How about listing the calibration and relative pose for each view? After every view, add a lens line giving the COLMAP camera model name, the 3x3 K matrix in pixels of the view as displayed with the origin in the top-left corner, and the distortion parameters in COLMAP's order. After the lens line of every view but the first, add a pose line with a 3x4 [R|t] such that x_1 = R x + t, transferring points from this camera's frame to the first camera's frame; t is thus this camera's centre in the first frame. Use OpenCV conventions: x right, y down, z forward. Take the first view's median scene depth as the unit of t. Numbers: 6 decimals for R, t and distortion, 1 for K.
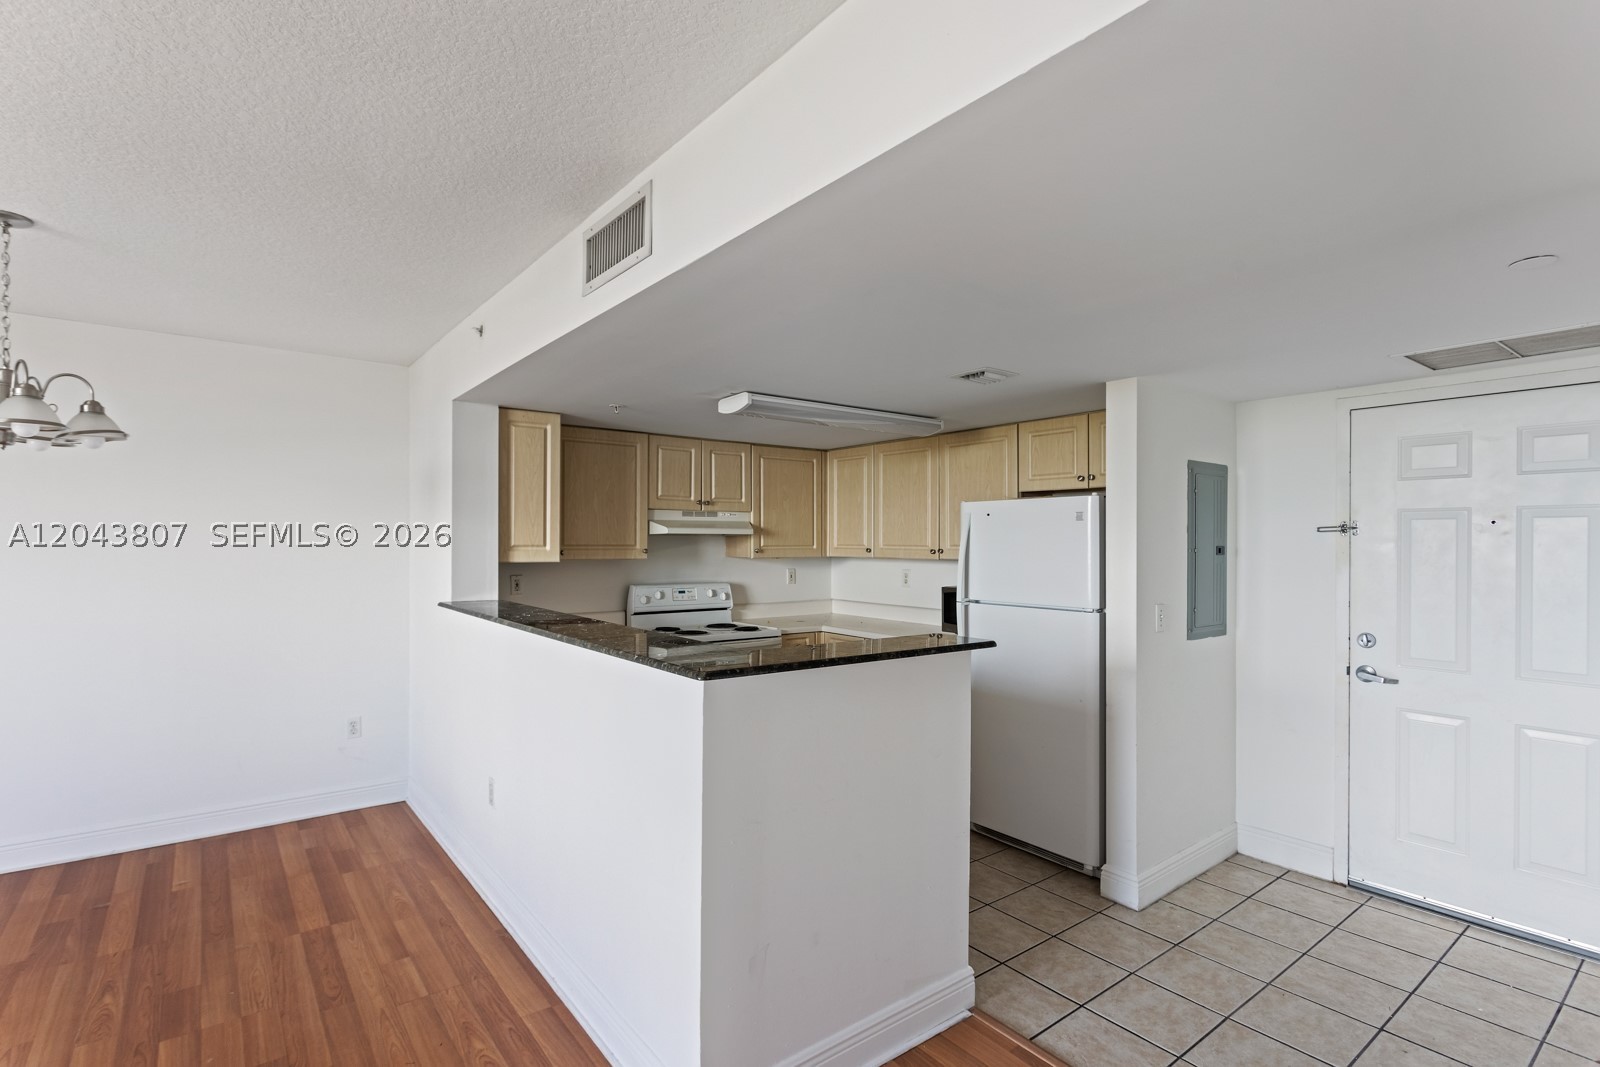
lens RADIAL K [[768.0, 0, 787.3], [0, 768.0, 540.7], [0, 0, 1]] dist [0.006717, -0.001608]
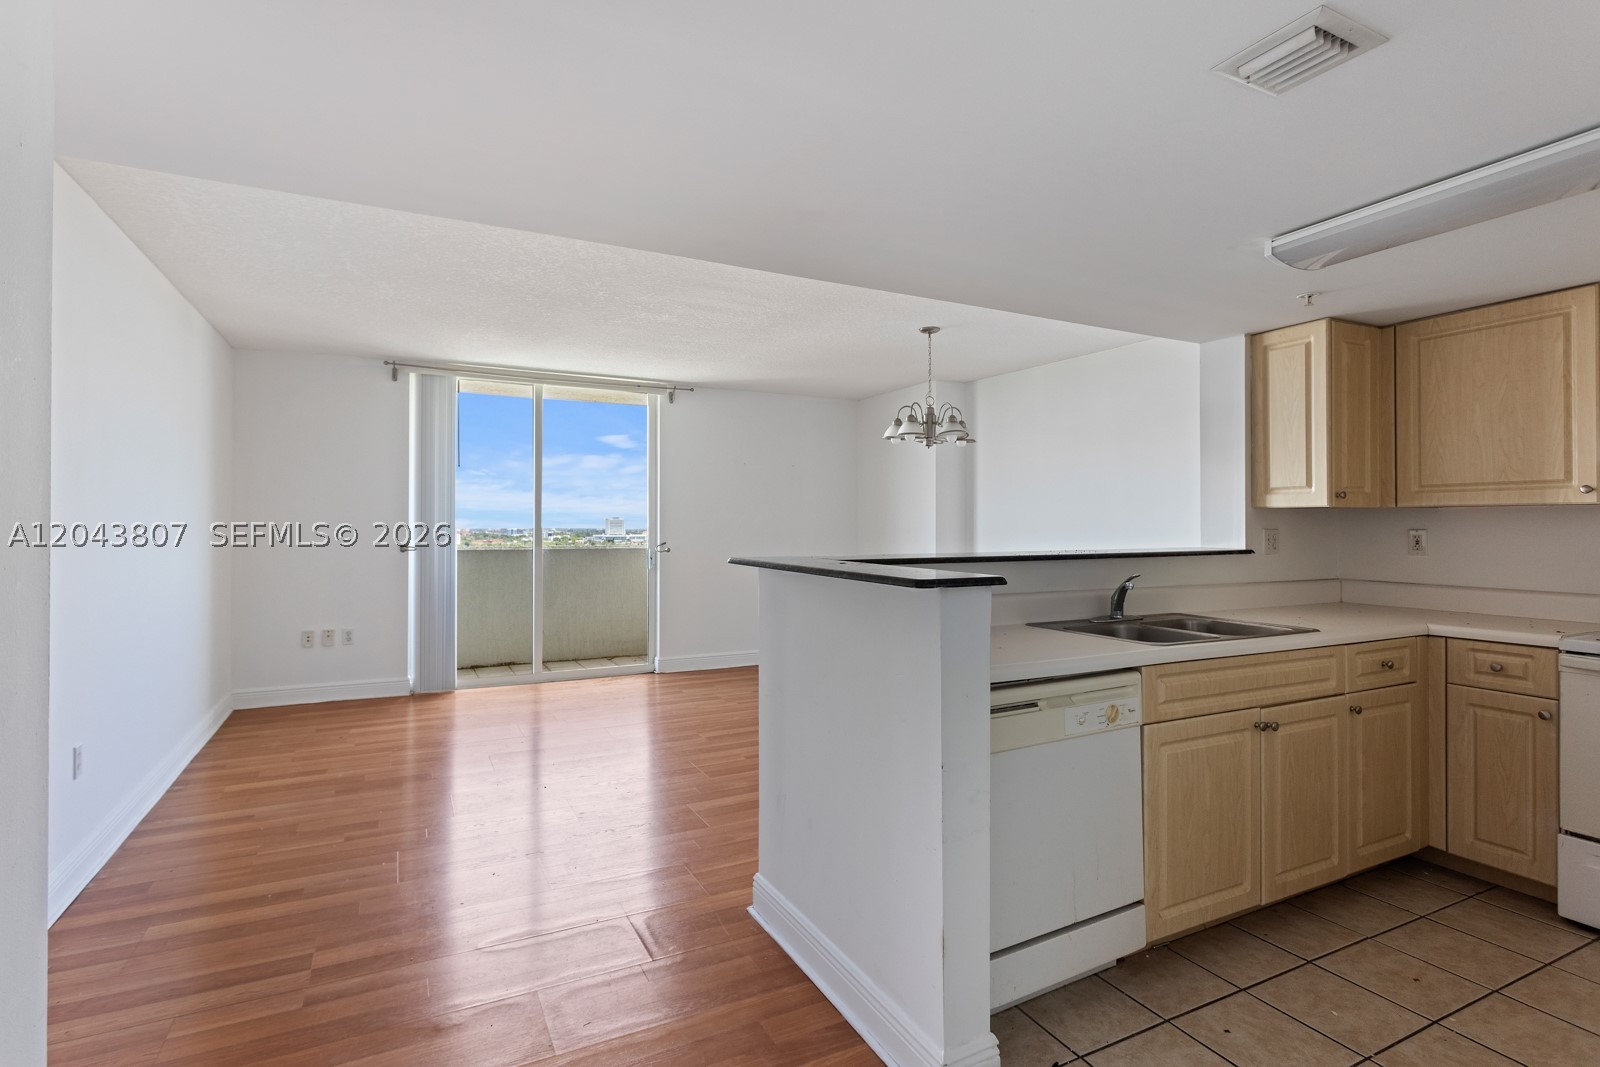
lens RADIAL K [[768.0, 0, 787.5], [0, 768.0, 526.6], [0, 0, 1]] dist [0.006717, -0.001608]
pose [[-0.190888, 0.003264, -0.981606, 0.606008], [0.004326, 0.999988, 0.002484, 0.045251], [0.981602, -0.003773, -0.190900, 0.632176]]
